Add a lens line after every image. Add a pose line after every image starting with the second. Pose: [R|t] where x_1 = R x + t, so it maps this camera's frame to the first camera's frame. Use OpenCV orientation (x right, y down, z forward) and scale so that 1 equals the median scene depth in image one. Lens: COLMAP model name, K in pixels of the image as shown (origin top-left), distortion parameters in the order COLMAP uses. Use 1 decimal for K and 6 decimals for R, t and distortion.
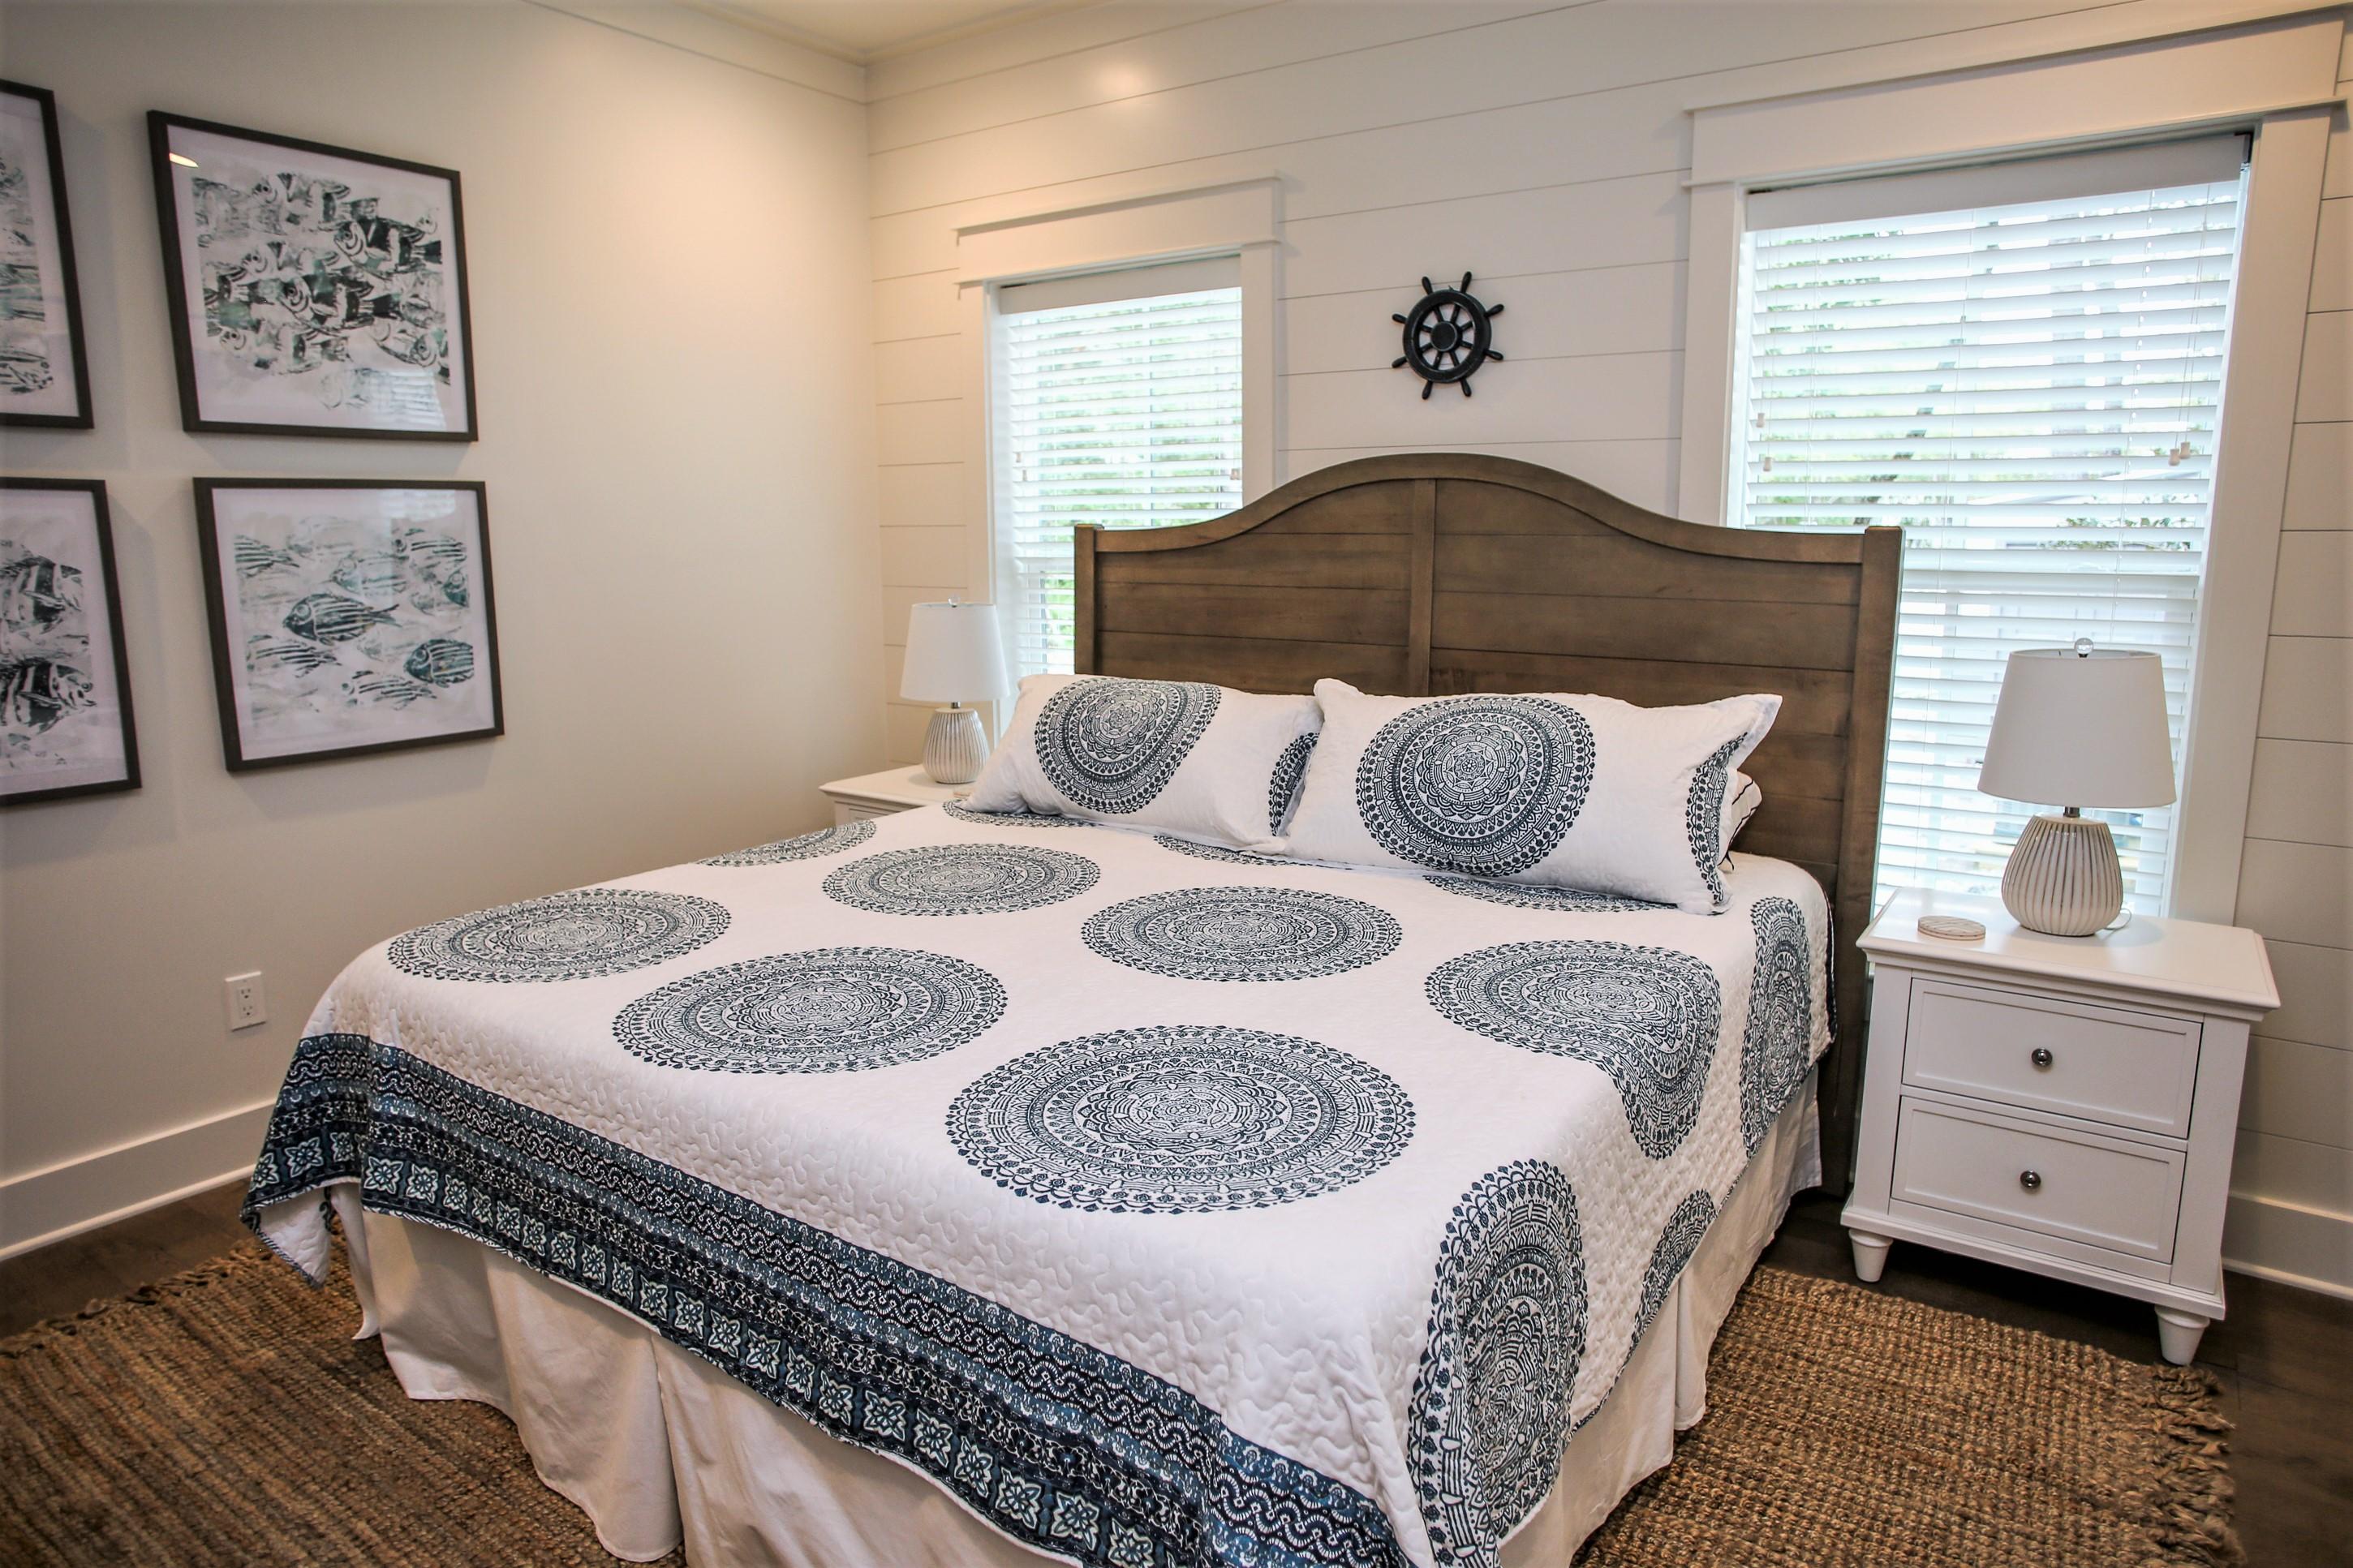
lens RADIAL K [[1427.1, 0, 1183.5], [0, 1427.1, 767.9], [0, 0, 1]] dist [-0.076059, 0.056386]
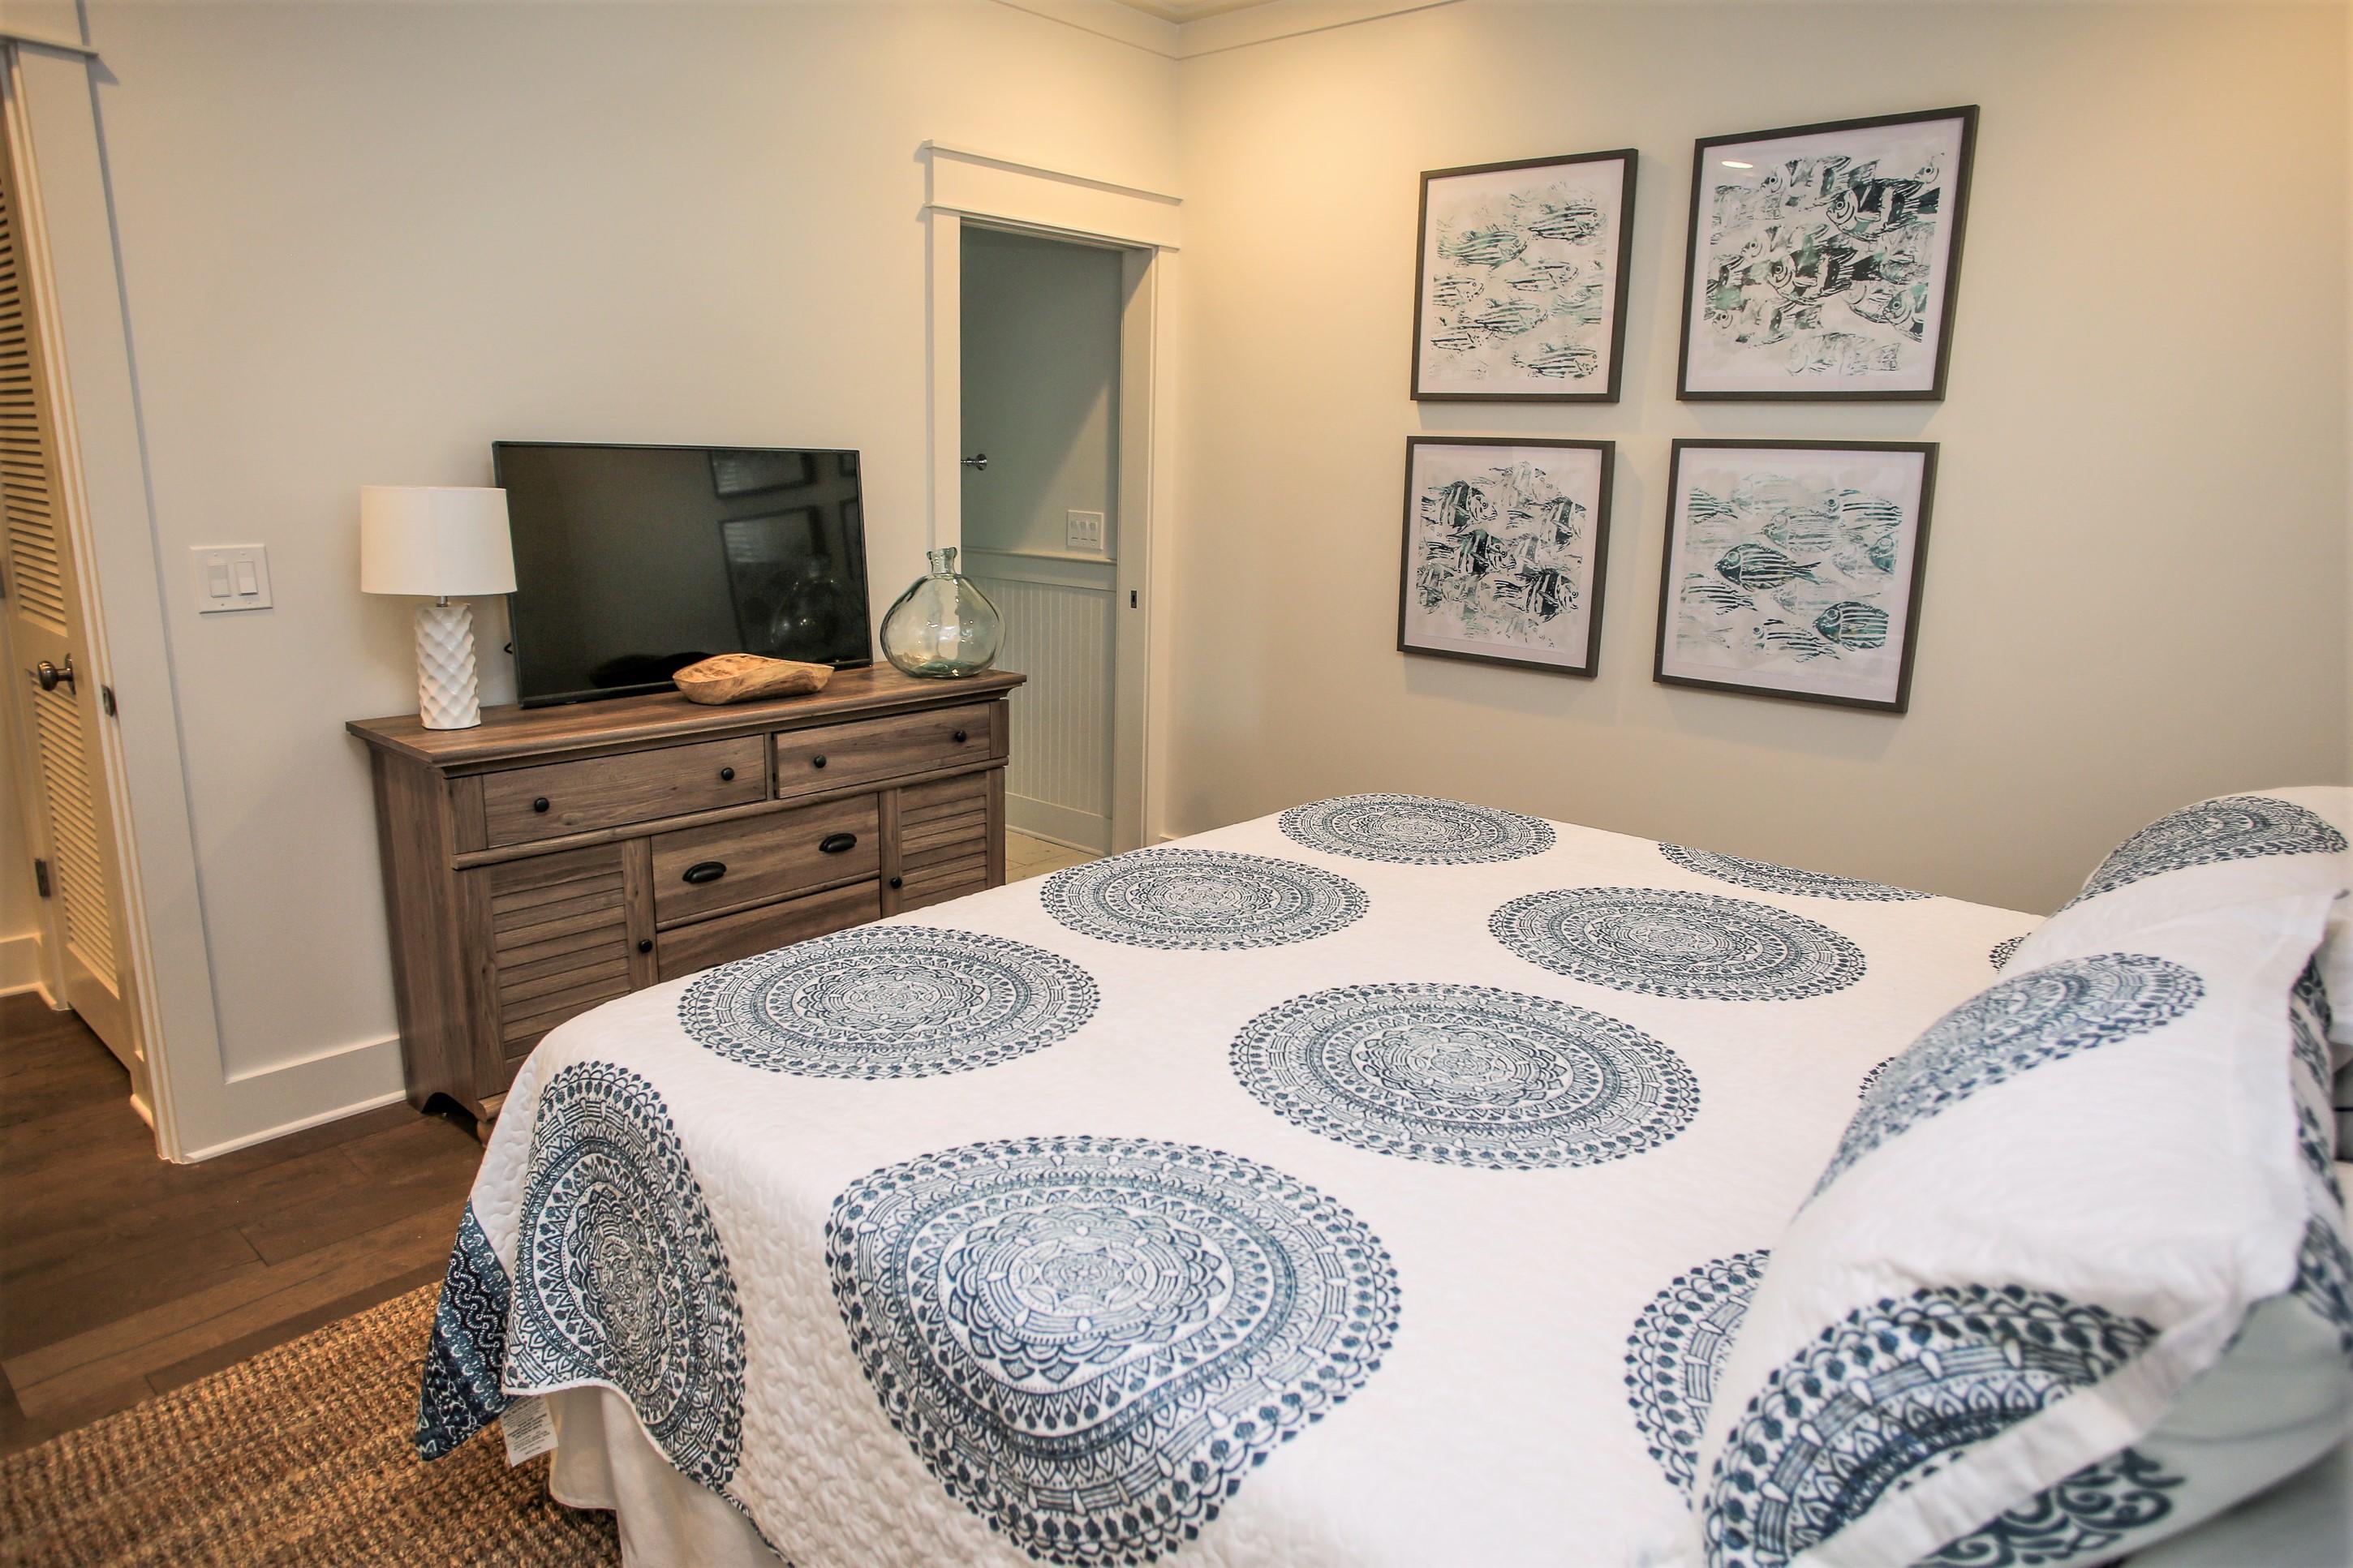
lens RADIAL K [[1427.1, 0, 1183.5], [0, 1427.1, 767.9], [0, 0, 1]] dist [-0.076059, 0.056386]
pose [[-0.119296, 0.215216, -0.969253, 0.559329], [-0.190317, 0.953164, 0.235068, -0.133297], [0.974447, 0.212508, -0.072749, 0.685265]]
